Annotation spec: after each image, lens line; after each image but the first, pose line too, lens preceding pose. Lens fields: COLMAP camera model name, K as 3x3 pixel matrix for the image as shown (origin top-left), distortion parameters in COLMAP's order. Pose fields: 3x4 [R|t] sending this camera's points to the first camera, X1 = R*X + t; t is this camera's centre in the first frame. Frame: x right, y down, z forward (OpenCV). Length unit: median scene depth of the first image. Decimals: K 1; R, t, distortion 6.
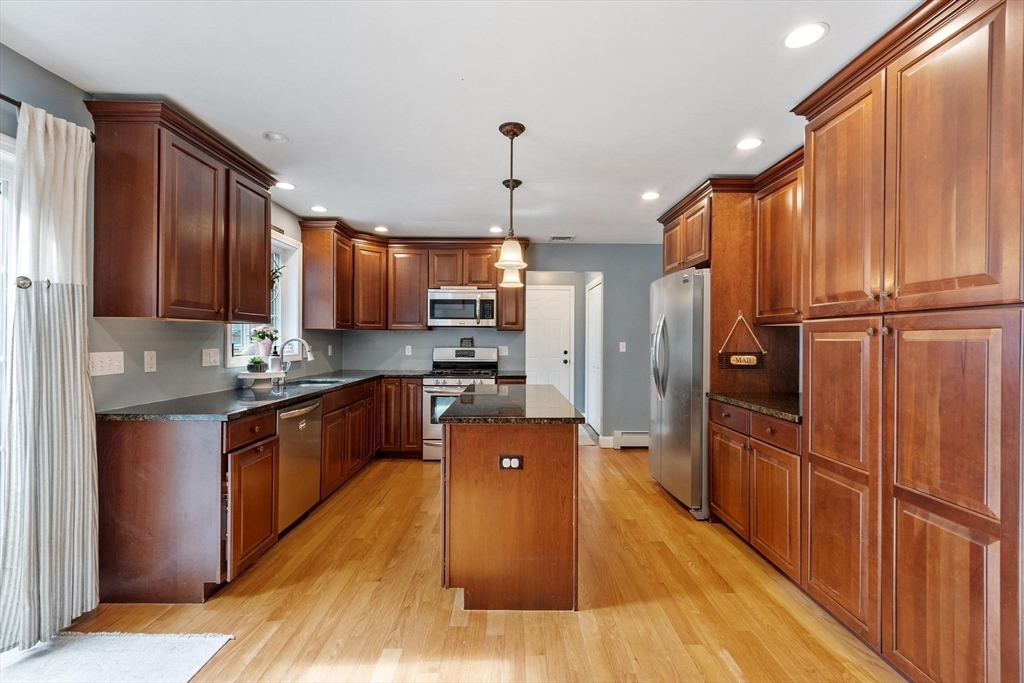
lens RADIAL K [[443.2, 0, 509.5], [0, 443.2, 340.0], [0, 0, 1]] dist [0.000113, 0.000470]
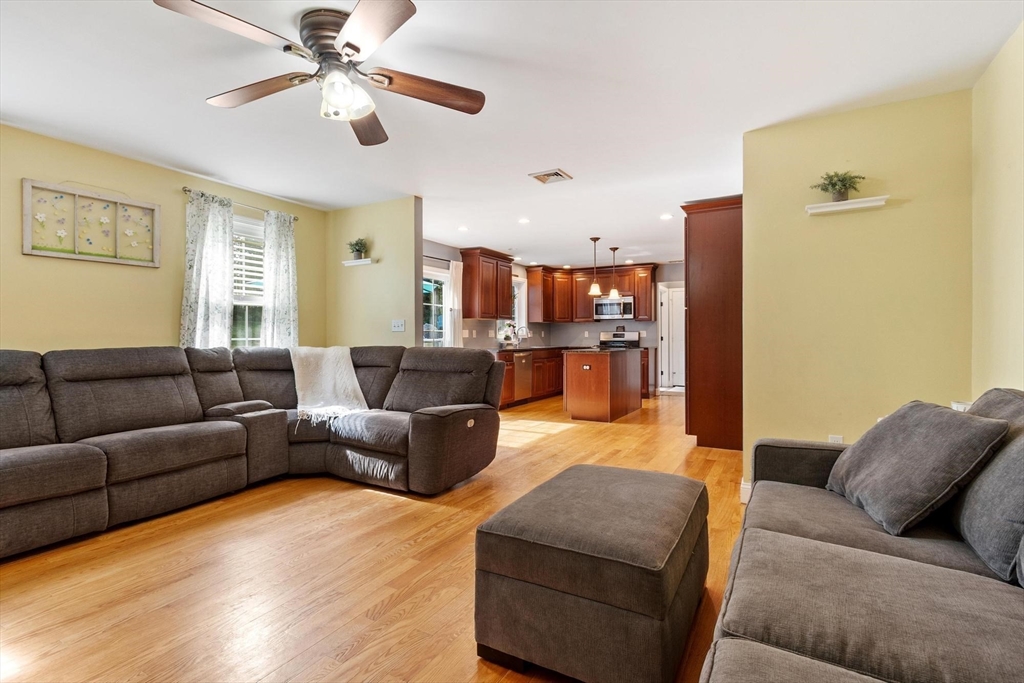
lens RADIAL K [[474.0, 0, 510.4], [0, 474.0, 337.2], [0, 0, 1]] dist [0.002682, -0.000022]
pose [[0.869384, -0.006596, -0.494094, 0.540224], [0.007594, 0.999971, 0.000014, 0.043185], [0.494079, -0.003764, 0.869409, -0.928493]]
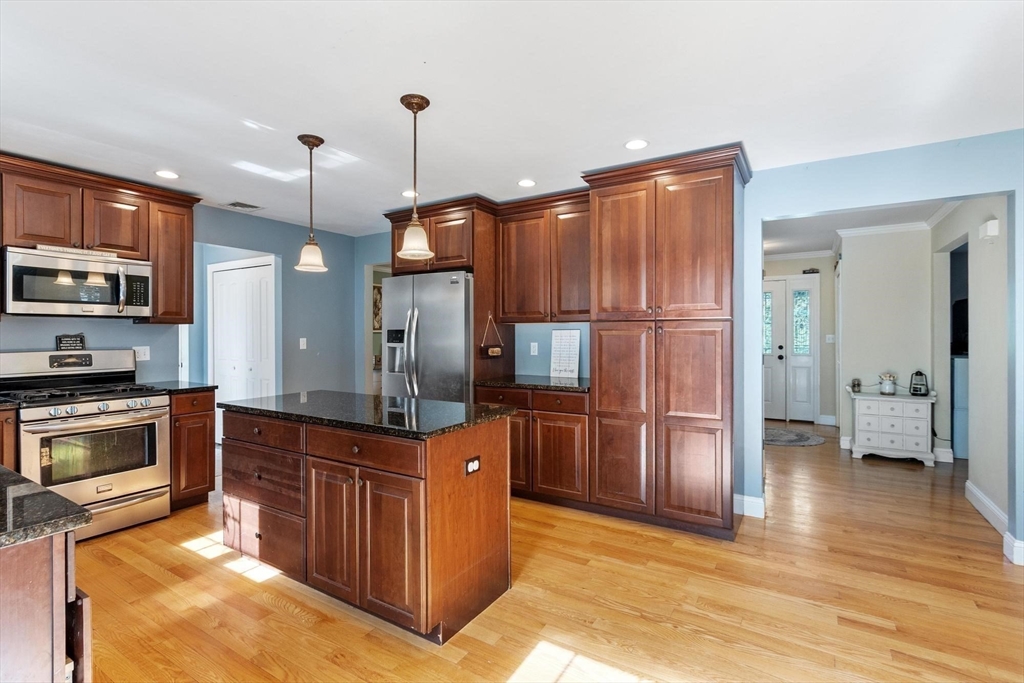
lens RADIAL K [[474.0, 0, 512.7], [0, 474.0, 334.8], [0, 0, 1]] dist [0.002682, -0.000022]
pose [[0.535346, -0.008686, 0.844588, -0.418943], [0.005532, 0.999962, 0.006777, -0.007297], [-0.844615, 0.001044, 0.535373, 0.192143]]
